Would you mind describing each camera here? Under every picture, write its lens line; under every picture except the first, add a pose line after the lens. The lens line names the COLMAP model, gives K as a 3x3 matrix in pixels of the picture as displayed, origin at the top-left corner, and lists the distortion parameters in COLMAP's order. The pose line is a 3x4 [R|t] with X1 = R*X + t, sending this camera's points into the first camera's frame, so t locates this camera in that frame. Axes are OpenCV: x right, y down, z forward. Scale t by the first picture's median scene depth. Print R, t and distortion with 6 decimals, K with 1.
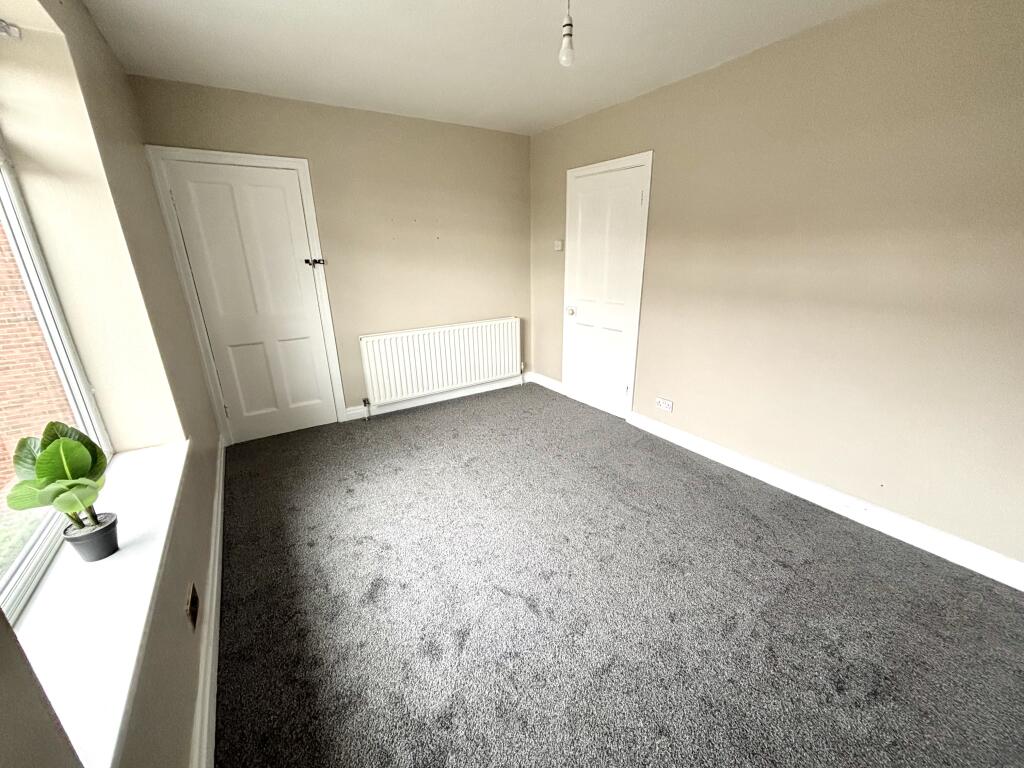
lens RADIAL K [[411.2, 0, 514.6], [0, 411.2, 381.9], [0, 0, 1]] dist [-0.002014, -0.000331]
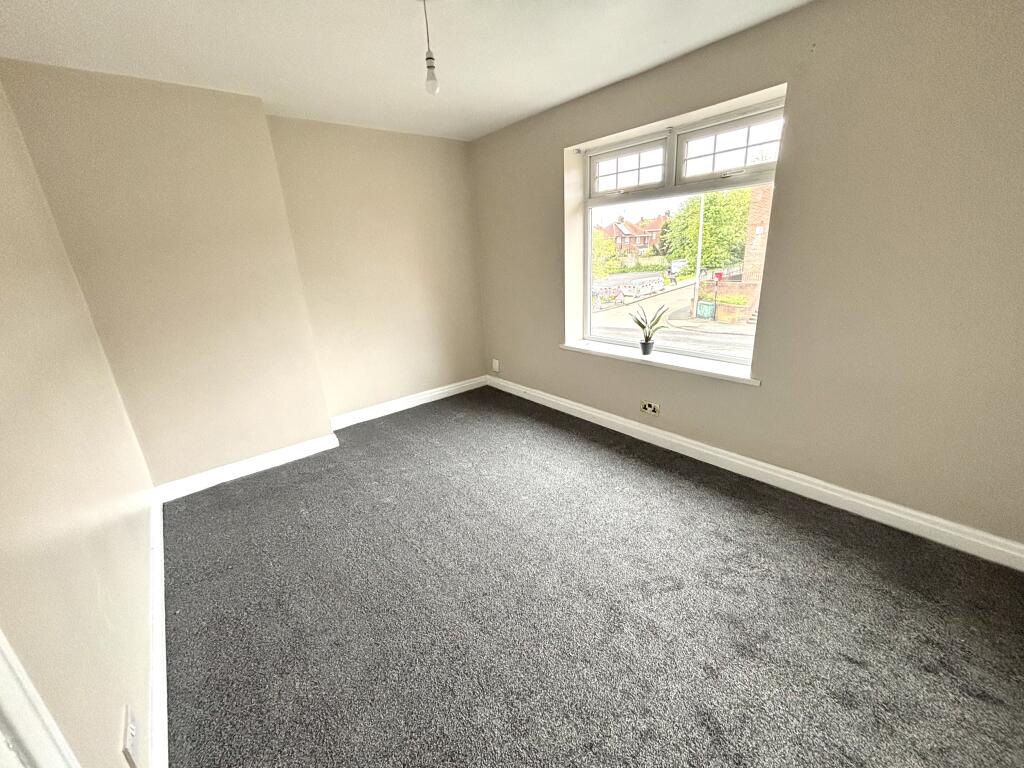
lens RADIAL K [[411.2, 0, 519.6], [0, 411.2, 382.3], [0, 0, 1]] dist [-0.002014, -0.000331]
pose [[-0.989224, 0.102707, -0.104341, 0.041567], [0.022613, 0.811290, 0.584206, -0.368546], [0.144653, 0.575551, -0.804870, 1.136395]]
